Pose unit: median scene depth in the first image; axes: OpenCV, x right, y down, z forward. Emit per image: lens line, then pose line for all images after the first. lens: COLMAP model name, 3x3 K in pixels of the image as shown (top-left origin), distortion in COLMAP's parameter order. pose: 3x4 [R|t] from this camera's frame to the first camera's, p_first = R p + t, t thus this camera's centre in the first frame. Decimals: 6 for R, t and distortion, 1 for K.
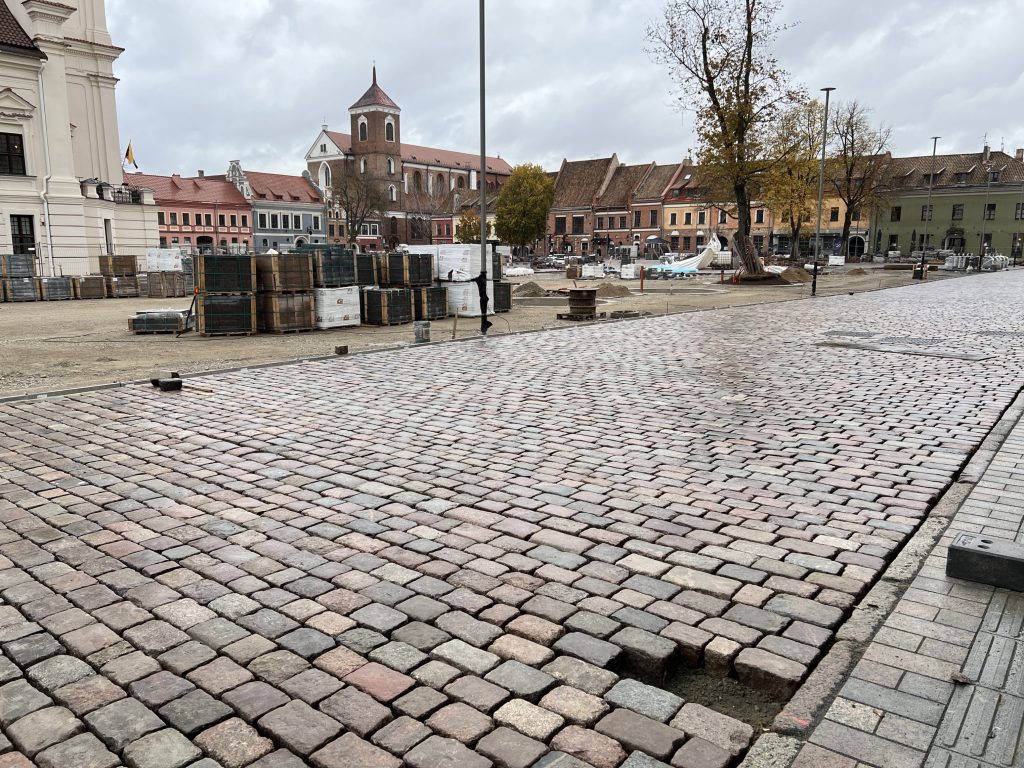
lens RADIAL K [[770.7, 0, 511.6], [0, 770.7, 384.4], [0, 0, 1]] dist [0.035419, -0.030505]
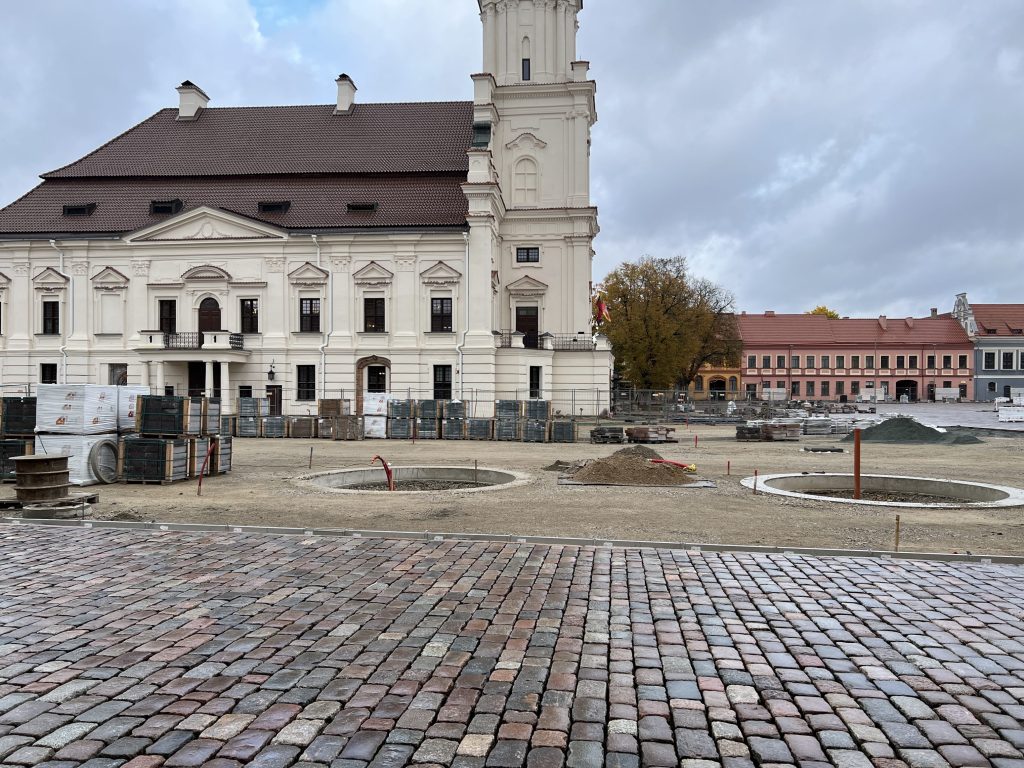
lens RADIAL K [[770.7, 0, 510.4], [0, 770.7, 391.4], [0, 0, 1]] dist [0.035419, -0.030505]
pose [[0.516330, -0.001294, -0.856389, 0.131445], [-0.149526, 0.984502, -0.091639, -0.028266], [0.843235, 0.175368, 0.508135, 0.161874]]
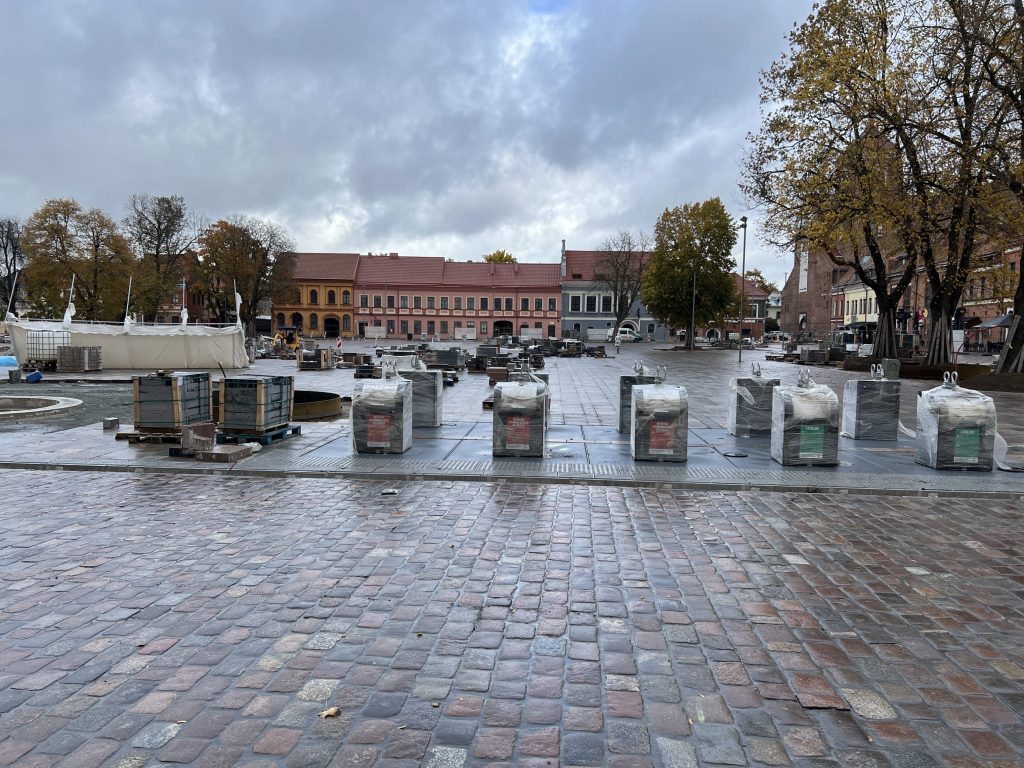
lens RADIAL K [[770.7, 0, 513.4], [0, 770.7, 389.5], [0, 0, 1]] dist [0.035419, -0.030505]
pose [[0.591451, 0.065736, -0.803657, 0.381345], [-0.152434, 0.987815, -0.031384, -0.078019], [0.791802, 0.141066, 0.594265, 0.447825]]
